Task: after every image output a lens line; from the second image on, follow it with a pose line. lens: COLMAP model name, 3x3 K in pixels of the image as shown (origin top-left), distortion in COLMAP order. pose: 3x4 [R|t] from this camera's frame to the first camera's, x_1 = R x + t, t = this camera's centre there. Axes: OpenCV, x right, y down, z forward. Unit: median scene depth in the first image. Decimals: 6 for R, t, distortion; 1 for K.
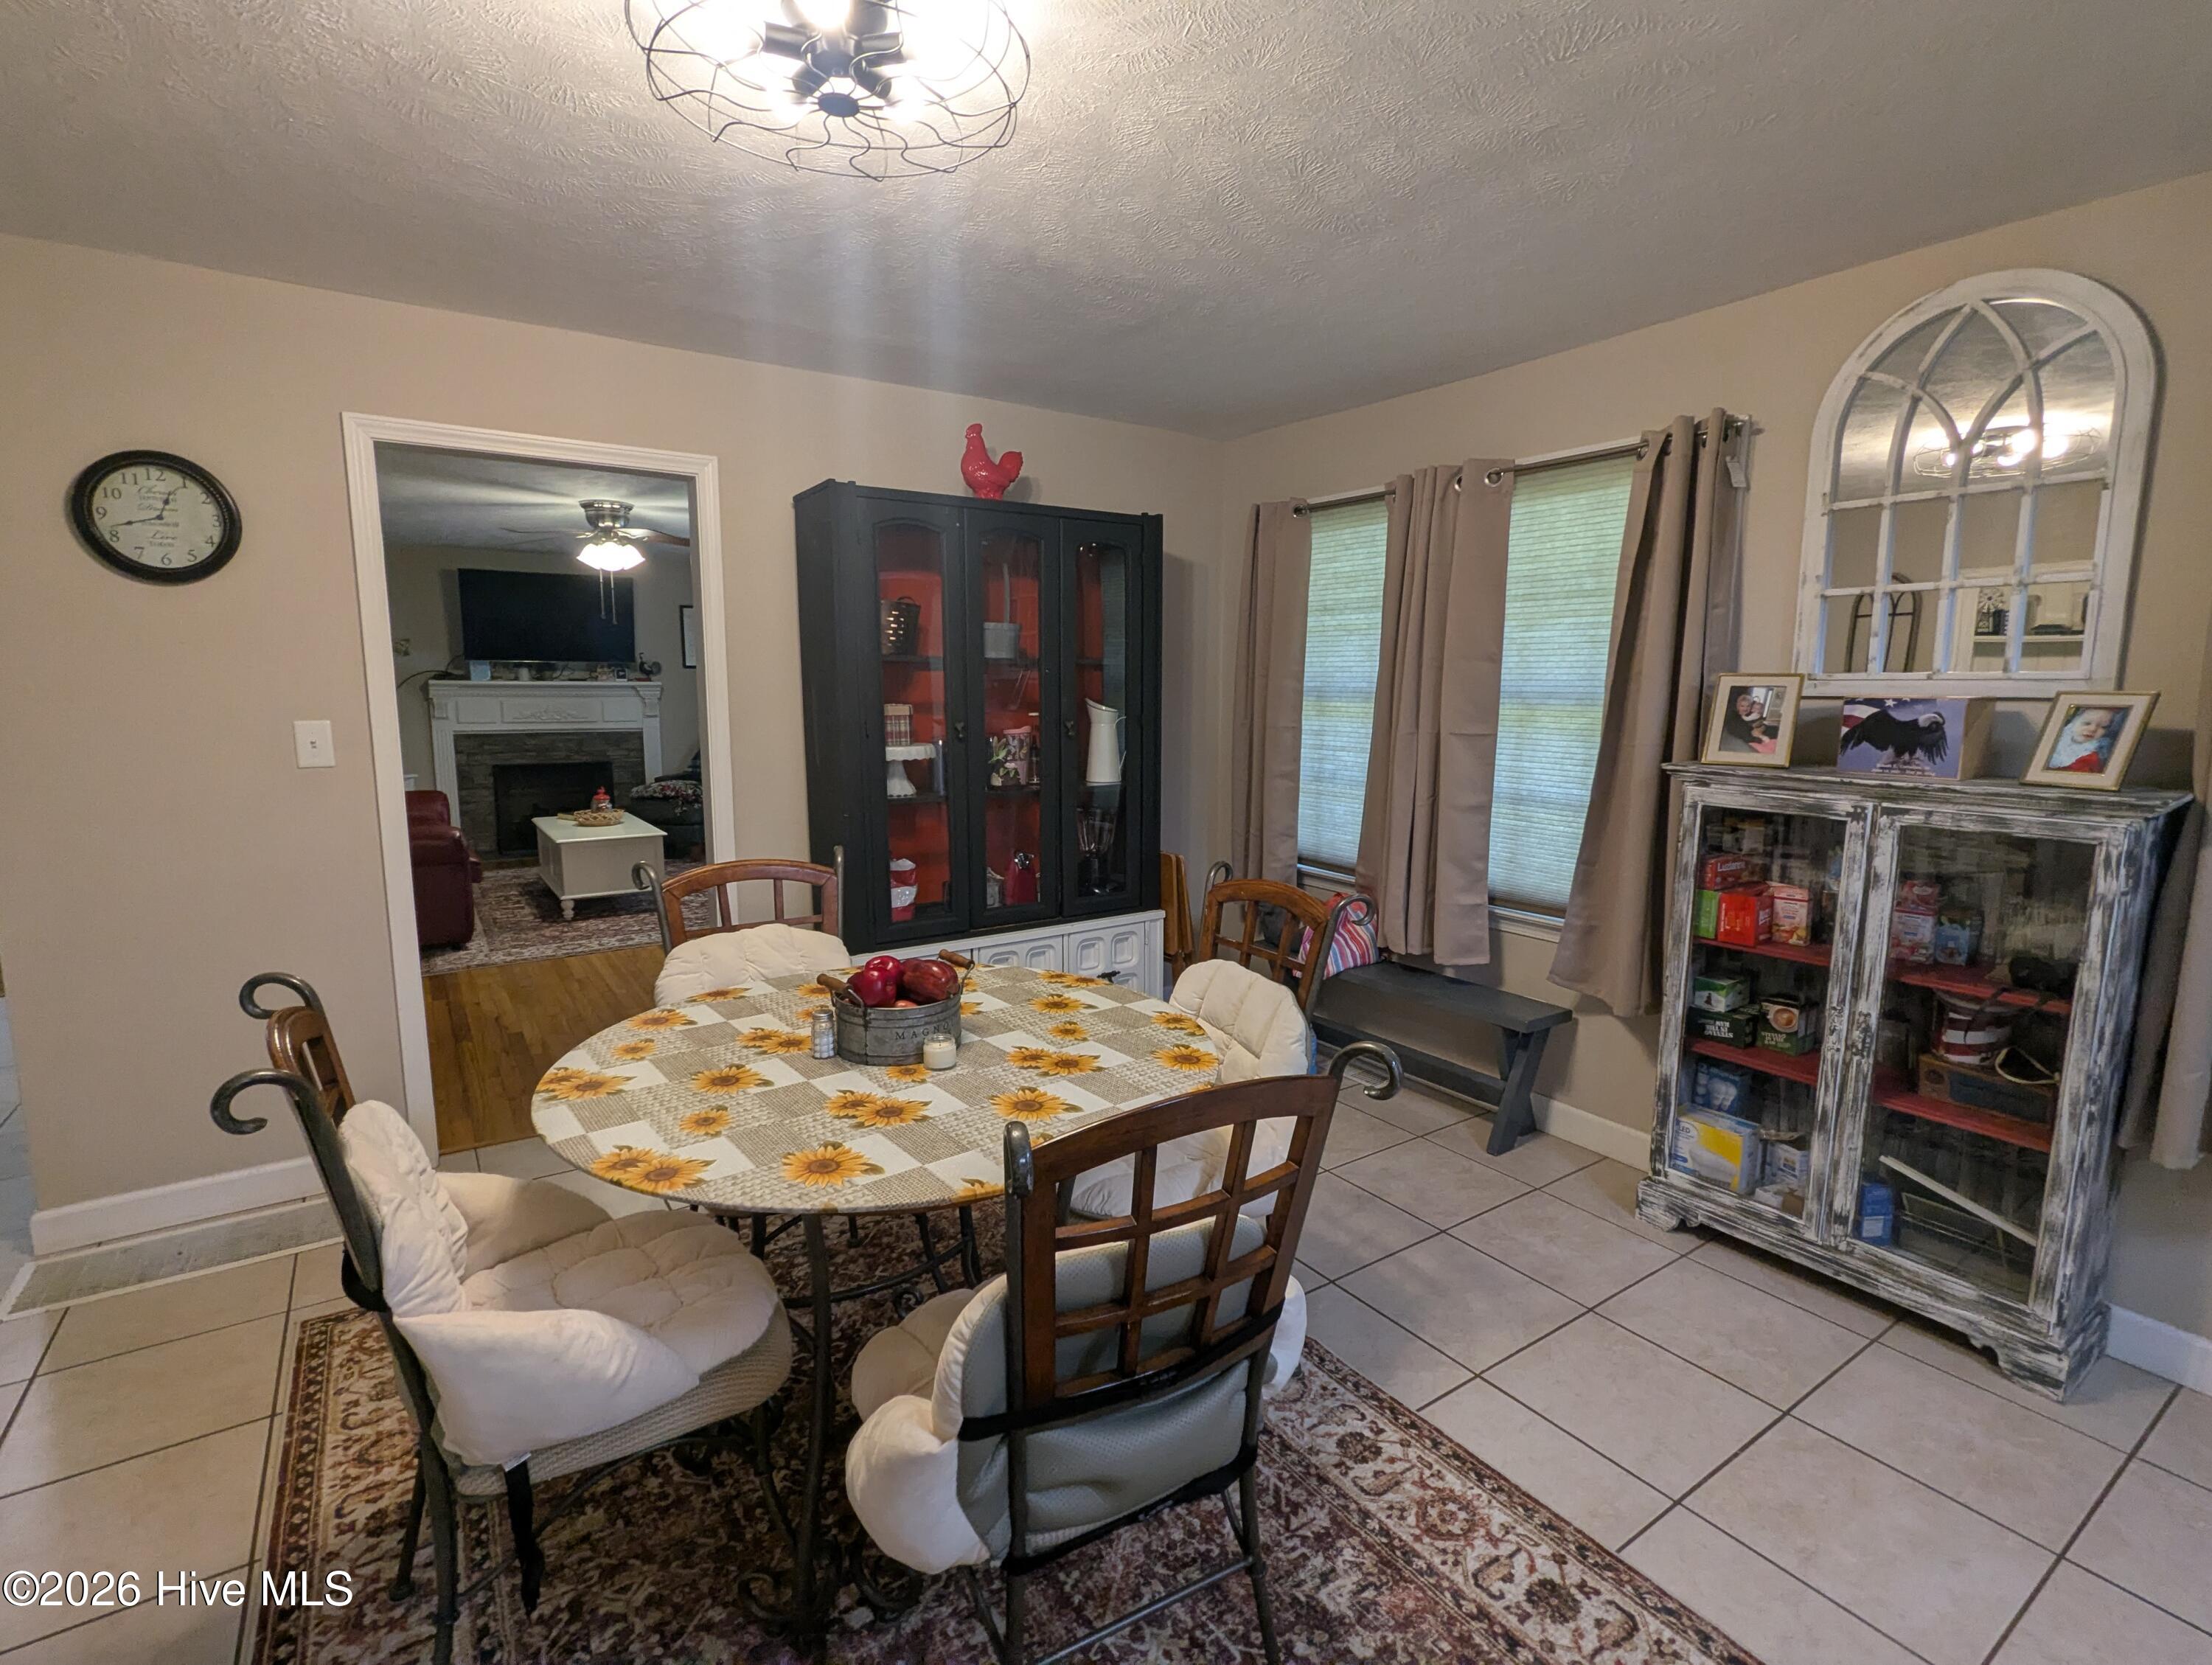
lens RADIAL K [[1053.3, 0, 1106.3], [0, 1053.3, 834.9], [0, 0, 1]] dist [-0.000328, 0.001707]
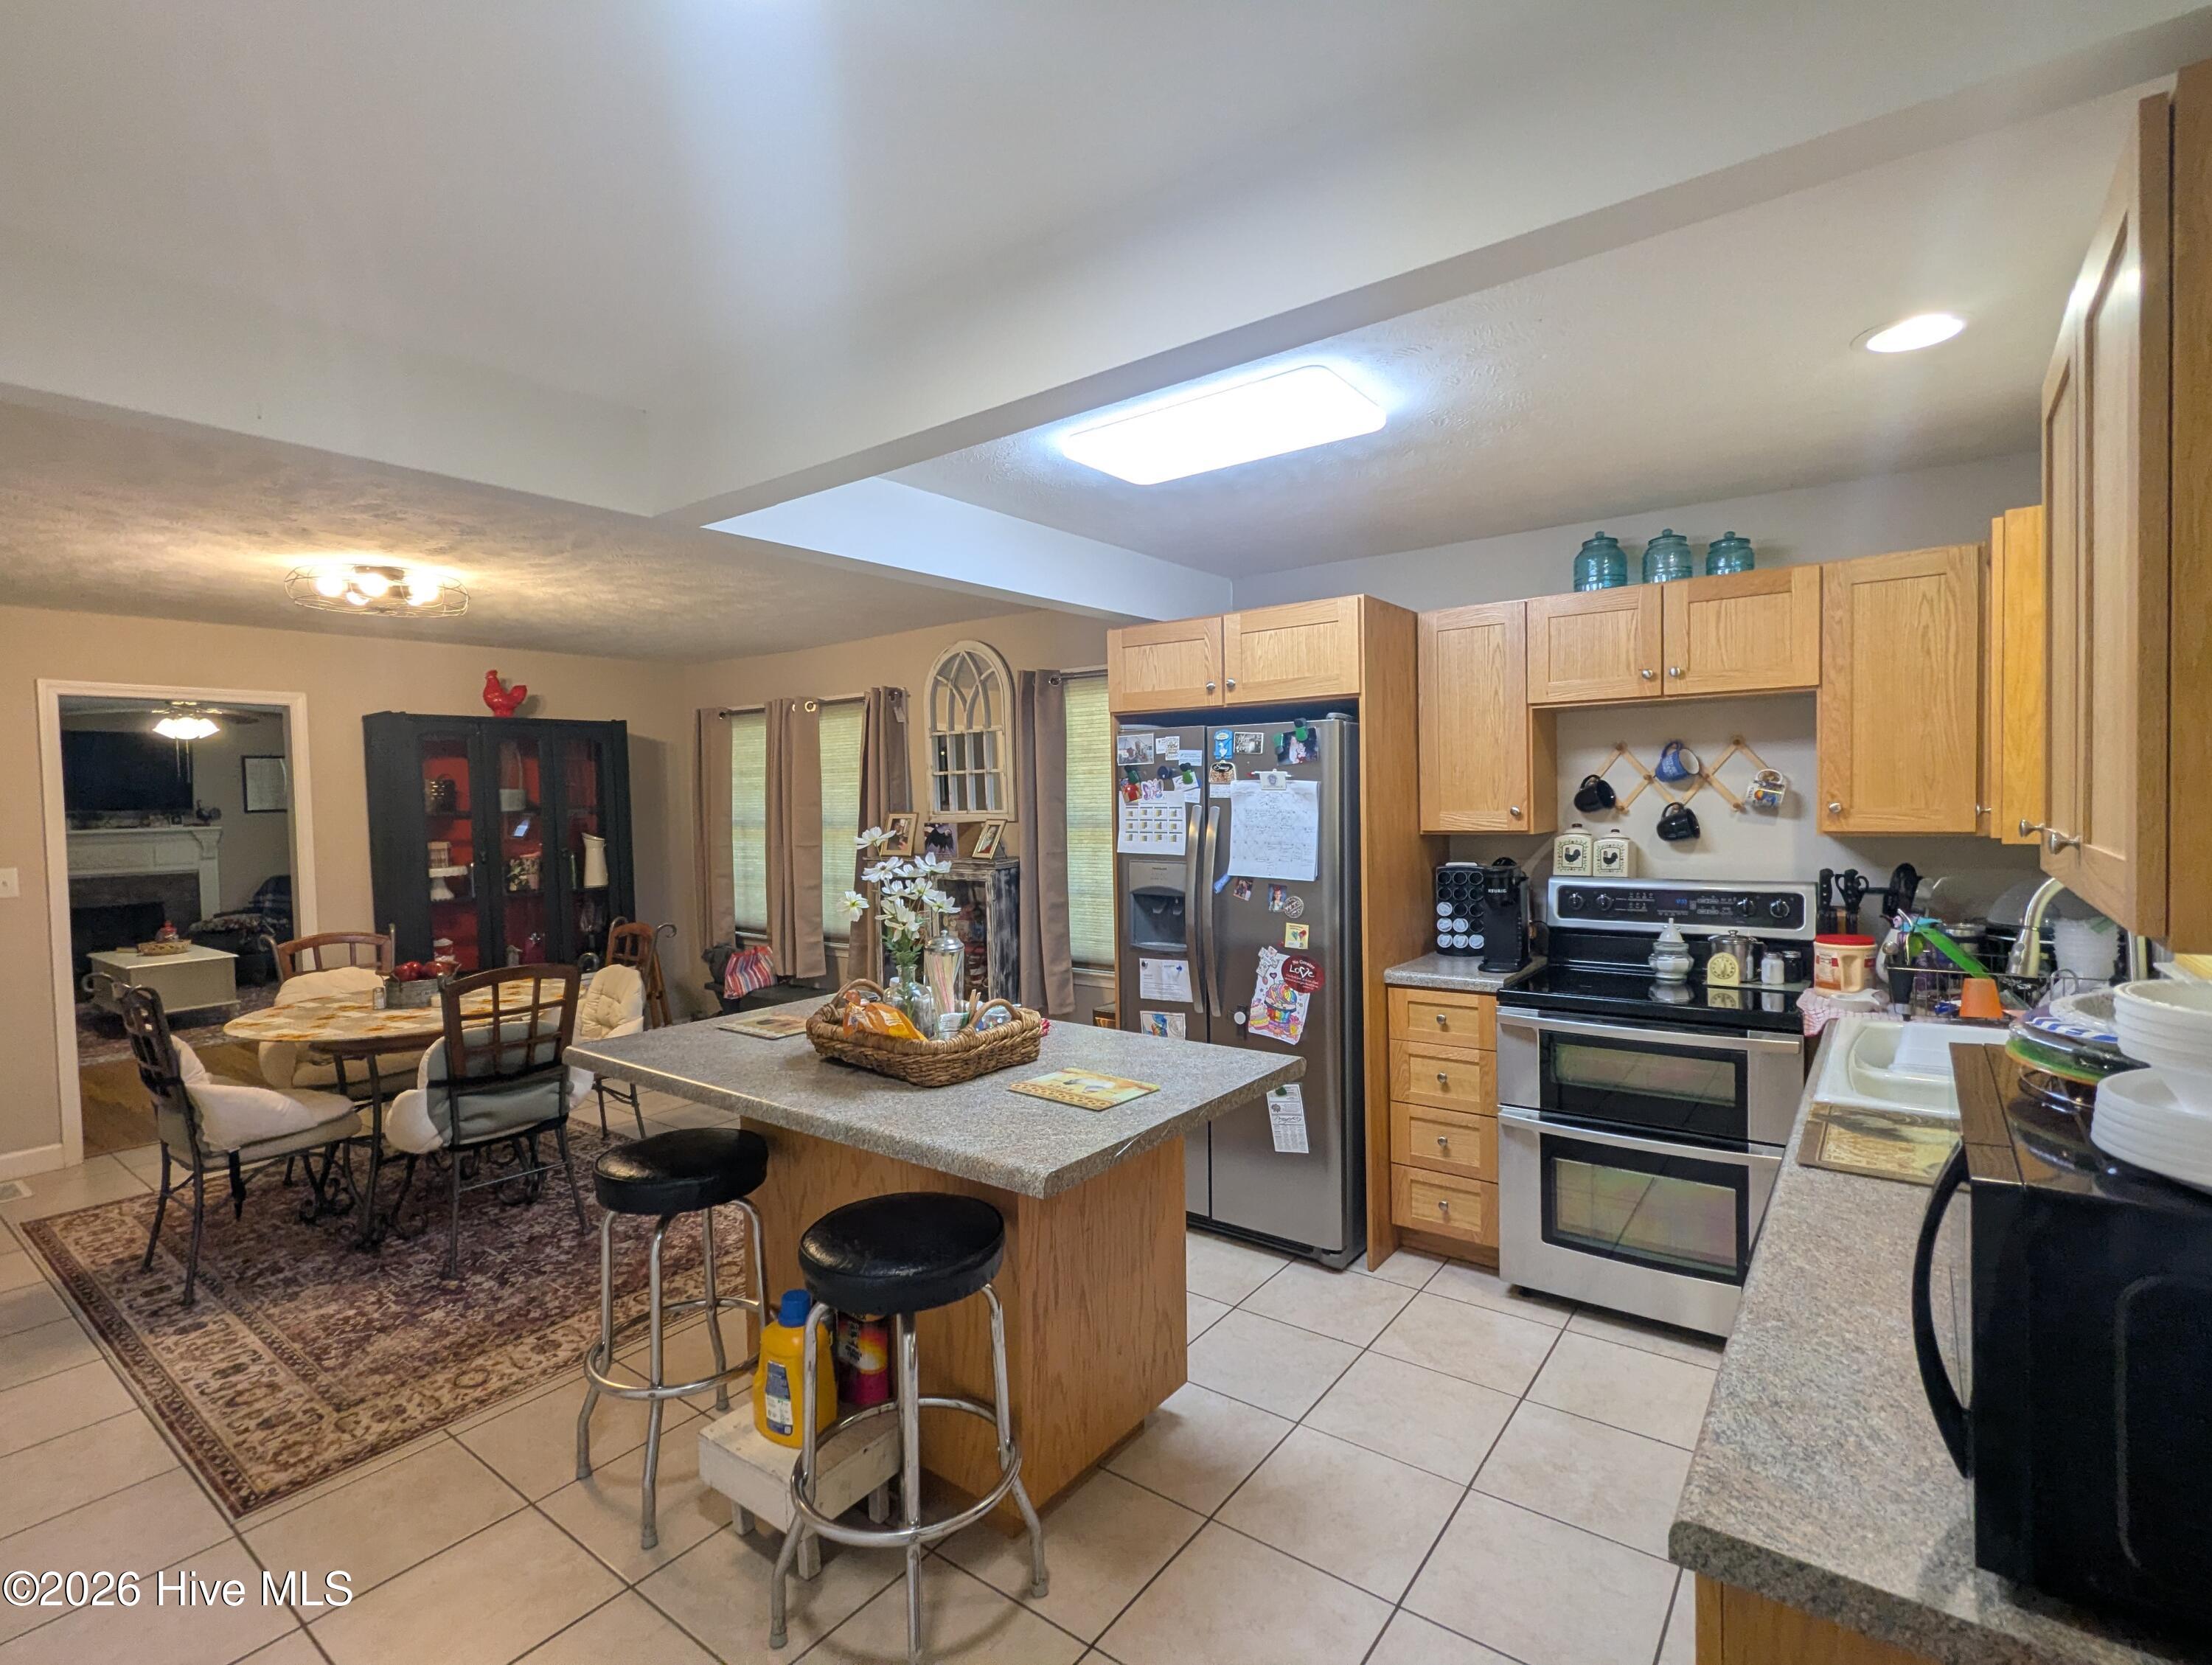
lens RADIAL K [[1053.3, 0, 1106.5], [0, 1053.3, 834.0], [0, 0, 1]] dist [-0.000328, 0.001707]
pose [[0.946465, -0.037290, 0.320645, 0.326255], [0.072264, 0.992572, -0.097874, 0.122675], [-0.314613, 0.115806, 0.942129, -1.085960]]
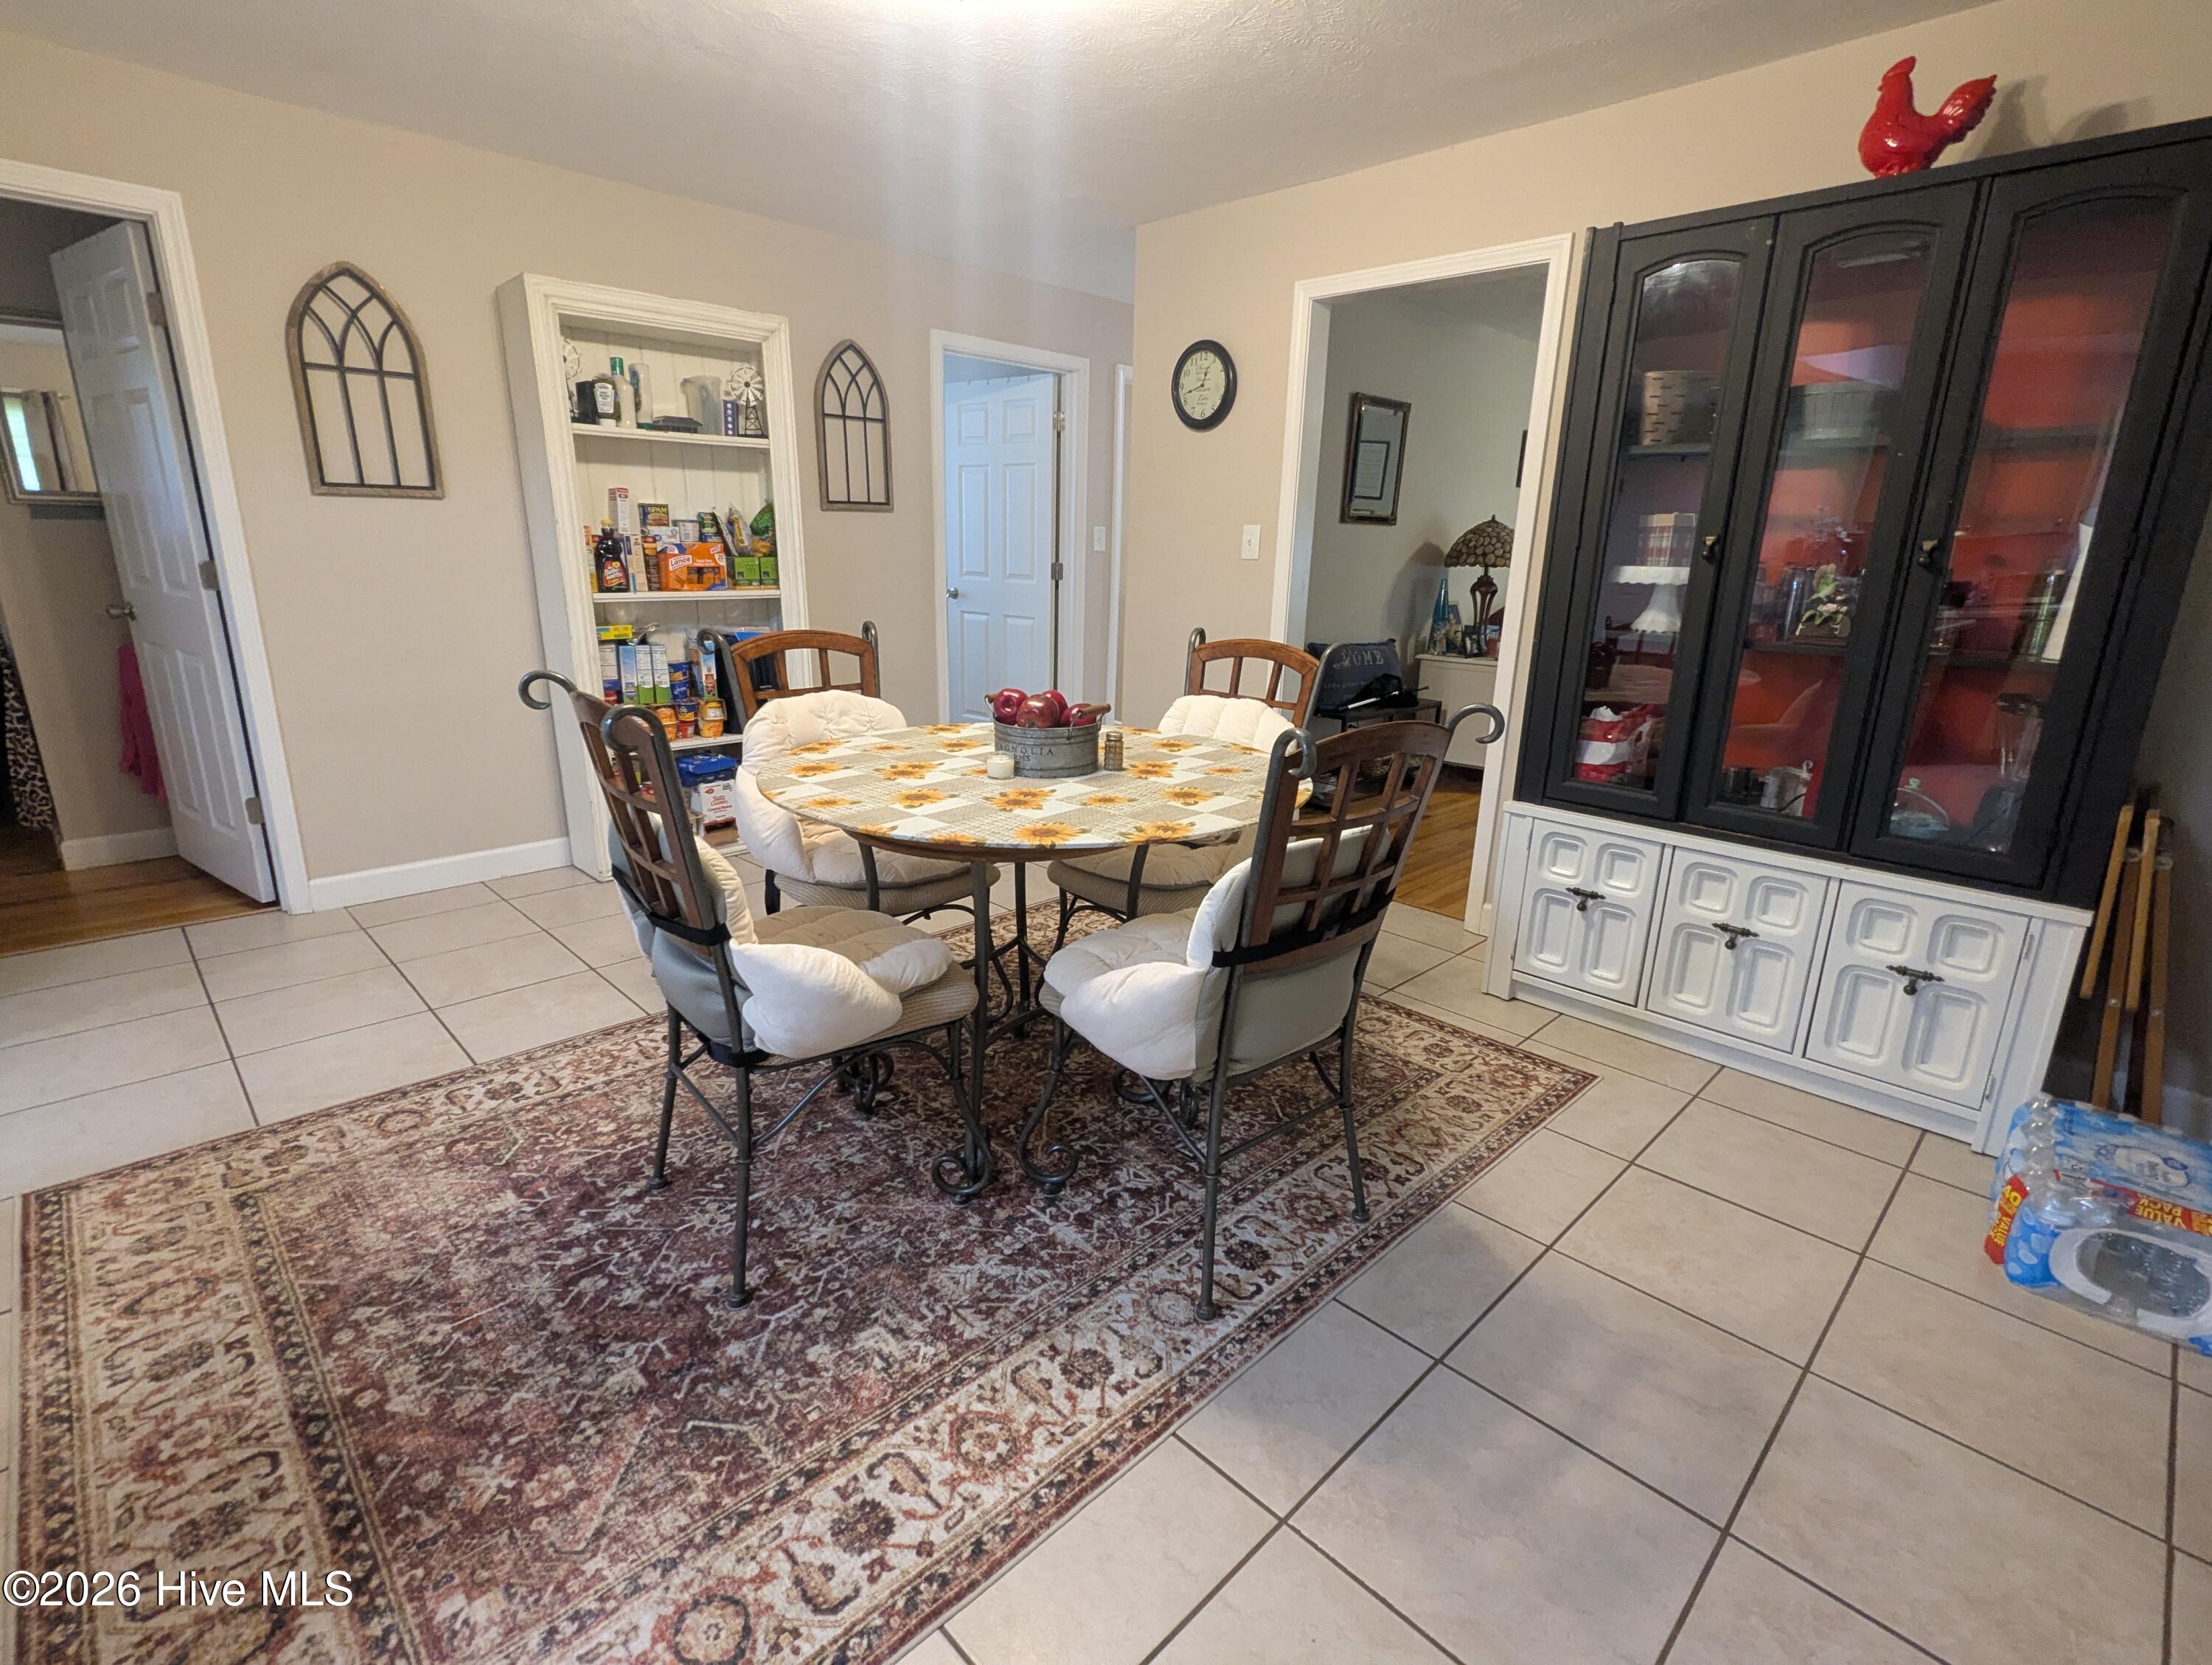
lens RADIAL K [[1053.3, 0, 1107.2], [0, 1053.3, 837.4], [0, 0, 1]] dist [-0.000328, 0.001707]
pose [[0.178527, 0.267453, -0.946888, 0.697046], [-0.168034, 0.956498, 0.238486, -0.013233], [0.969481, 0.116533, 0.215702, 0.600400]]
